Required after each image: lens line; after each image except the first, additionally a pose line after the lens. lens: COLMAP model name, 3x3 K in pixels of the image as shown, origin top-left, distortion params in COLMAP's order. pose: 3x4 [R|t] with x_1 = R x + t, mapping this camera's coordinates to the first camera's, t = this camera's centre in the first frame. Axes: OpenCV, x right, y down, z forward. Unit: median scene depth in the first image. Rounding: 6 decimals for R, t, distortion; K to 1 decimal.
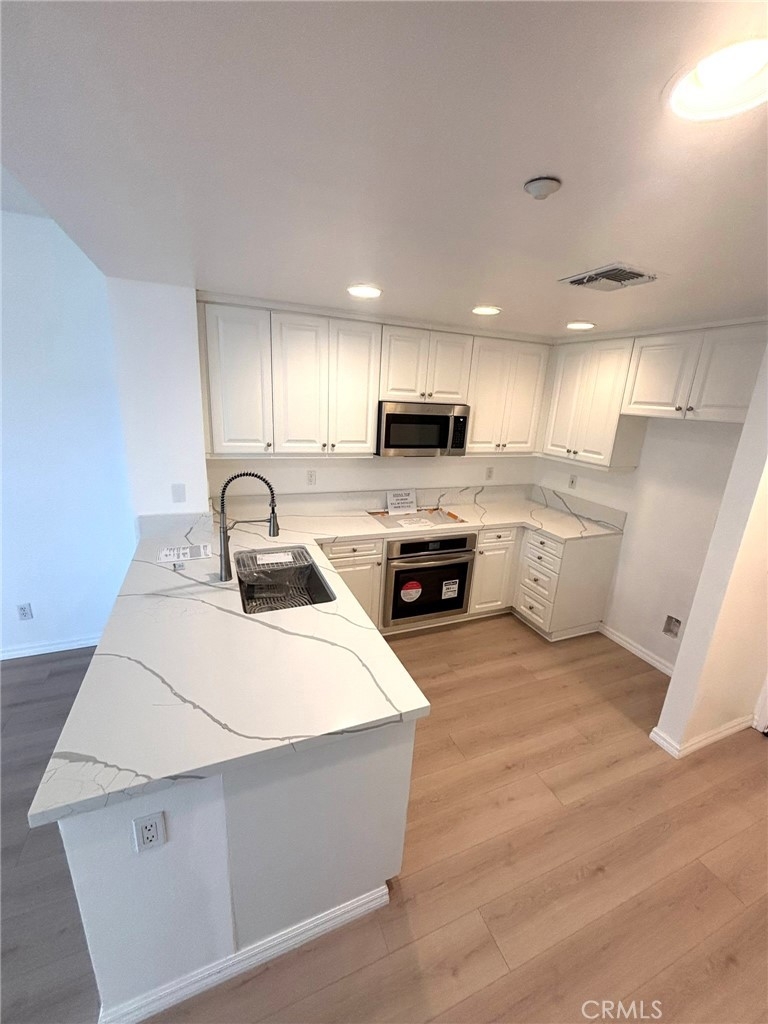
lens RADIAL K [[410.9, 0, 381.3], [0, 410.9, 509.3], [0, 0, 1]] dist [-0.003990, -0.000058]
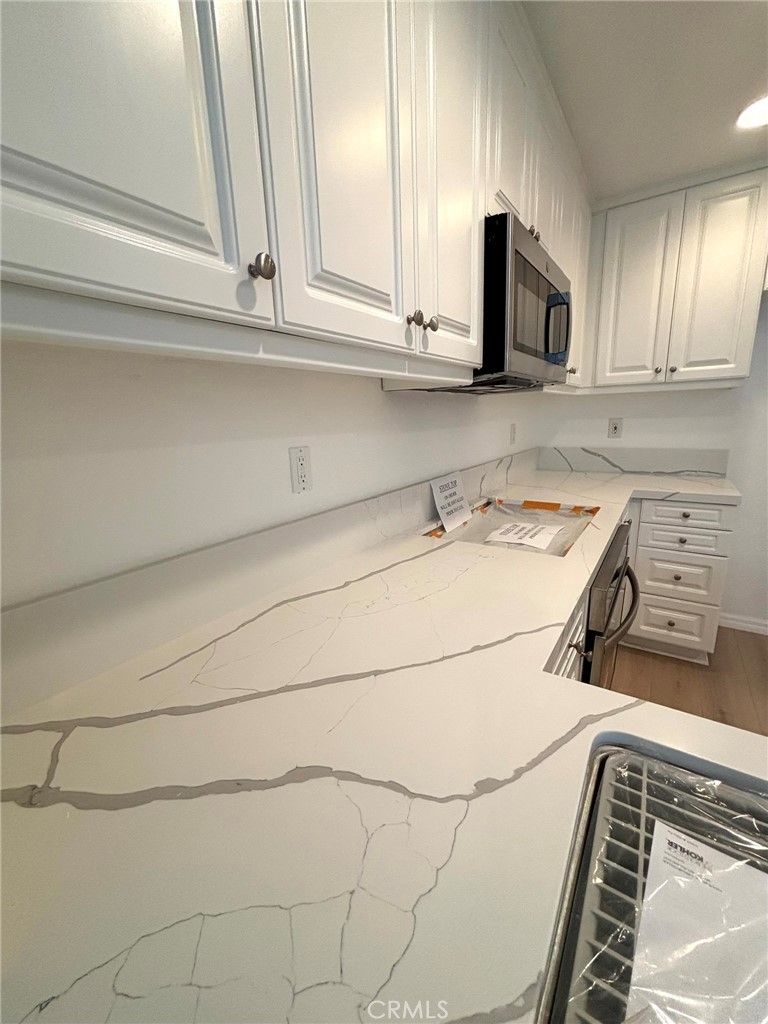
lens RADIAL K [[410.9, 0, 382.6], [0, 410.9, 512.2], [0, 0, 1]] dist [-0.003990, -0.000058]
pose [[0.830885, -0.204686, 0.517430, -0.294046], [0.225087, 0.974046, 0.023873, -0.037748], [-0.508887, 0.096631, 0.855393, 0.709156]]
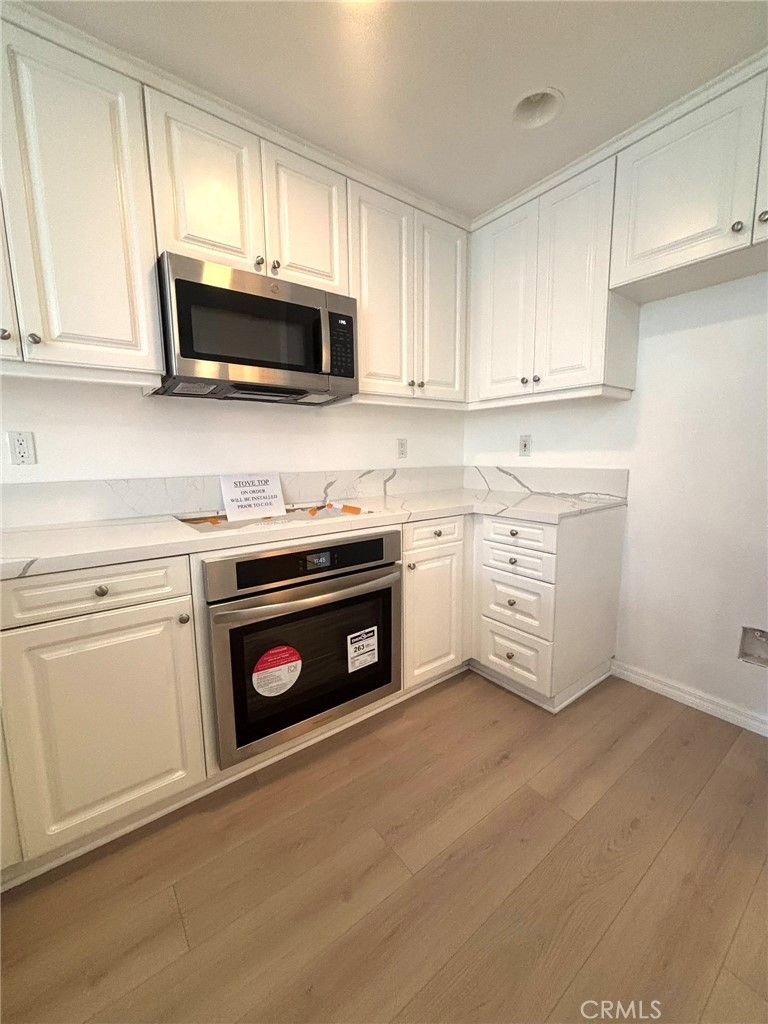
lens RADIAL K [[410.9, 0, 385.9], [0, 410.9, 512.0], [0, 0, 1]] dist [-0.003990, -0.000058]
pose [[0.963219, -0.100518, 0.249210, 0.089027], [0.130873, 0.985460, -0.108352, 0.090993], [-0.234695, 0.136981, 0.962369, 0.503030]]
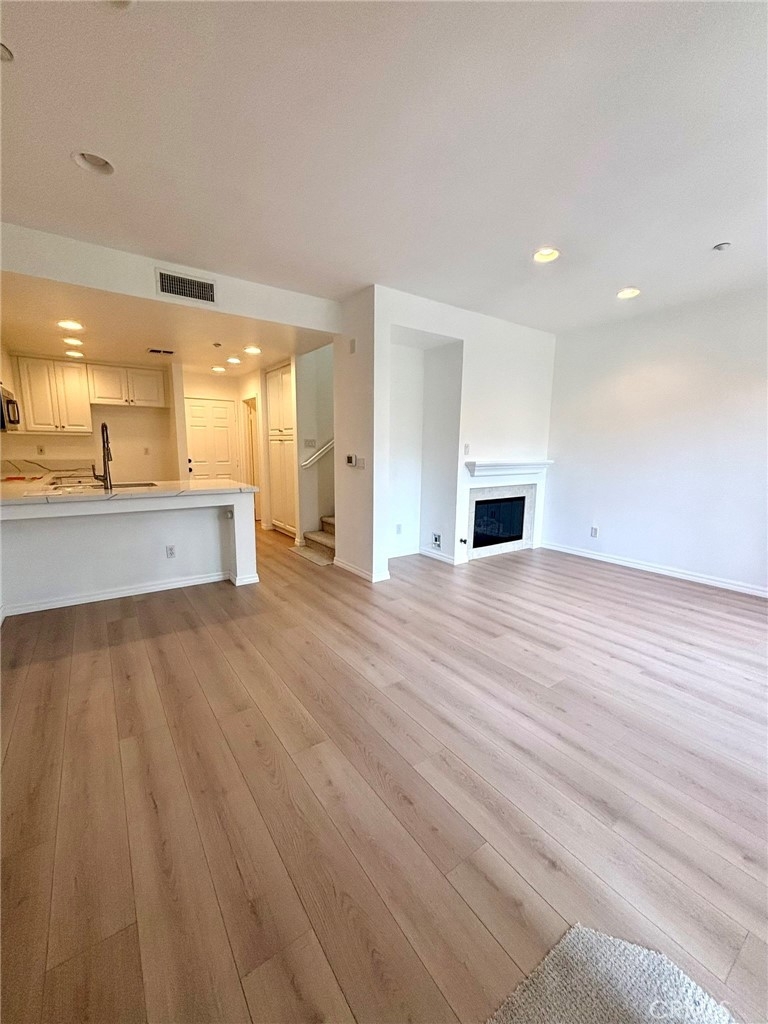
lens RADIAL K [[410.9, 0, 389.8], [0, 410.9, 512.9], [0, 0, 1]] dist [-0.003990, -0.000058]
pose [[-0.229772, -0.212264, 0.949815, -1.464430], [0.238828, 0.933789, 0.266458, 0.058305], [-0.943486, 0.288067, -0.163864, 0.140544]]
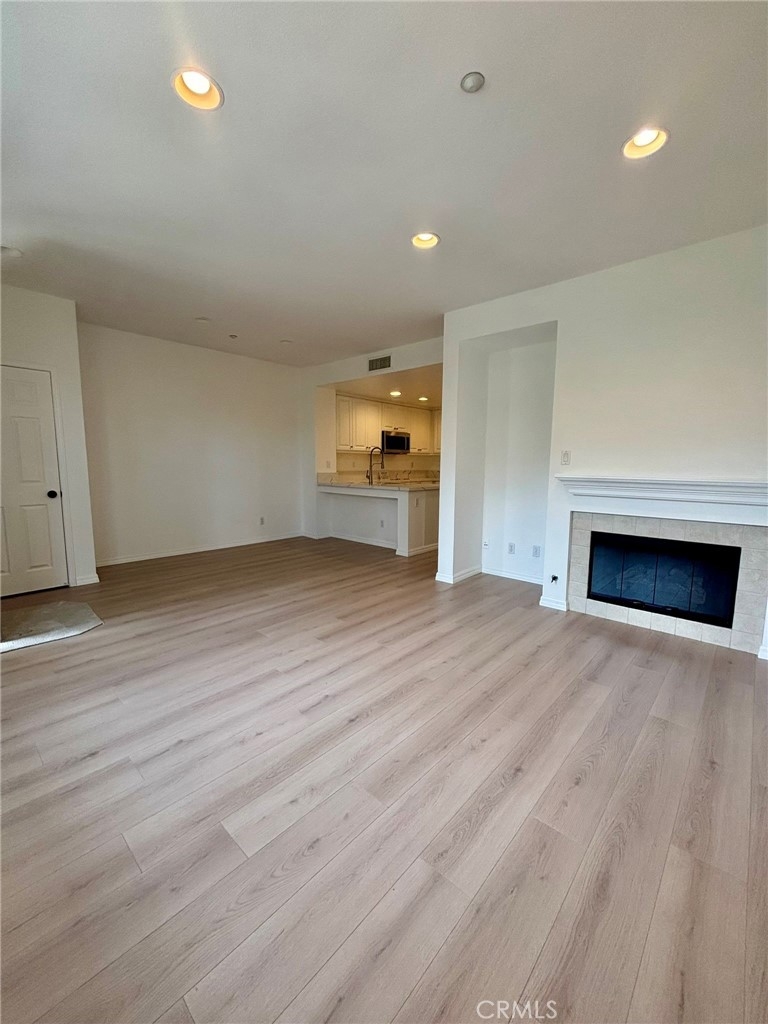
lens RADIAL K [[410.9, 0, 386.5], [0, 410.9, 512.9], [0, 0, 1]] dist [-0.003990, -0.000058]
pose [[0.898647, -0.097973, 0.427592, -1.036151], [0.155681, 0.982520, -0.102064, 0.461922], [-0.410118, 0.158288, 0.898192, -1.123035]]
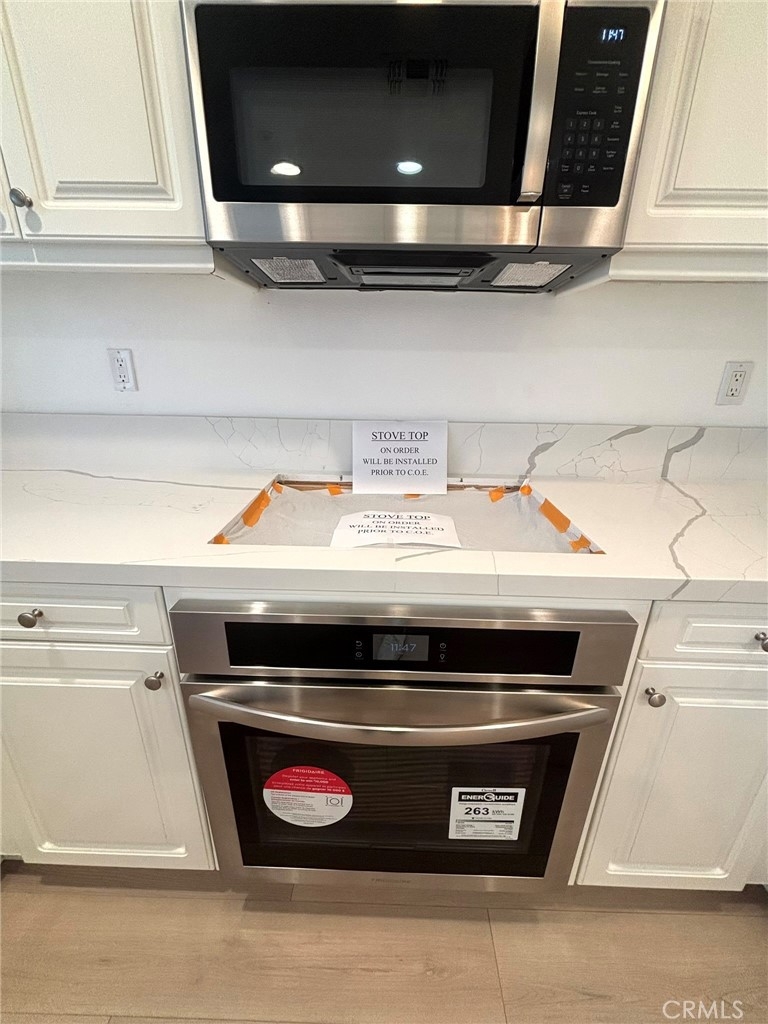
lens RADIAL K [[410.9, 0, 385.8], [0, 410.9, 513.1], [0, 0, 1]] dist [-0.003990, -0.000058]
pose [[0.918295, 0.101275, -0.382723, 0.190119], [-0.075989, 0.993841, 0.080662, 0.000917], [0.388535, -0.044989, 0.920335, 0.766733]]
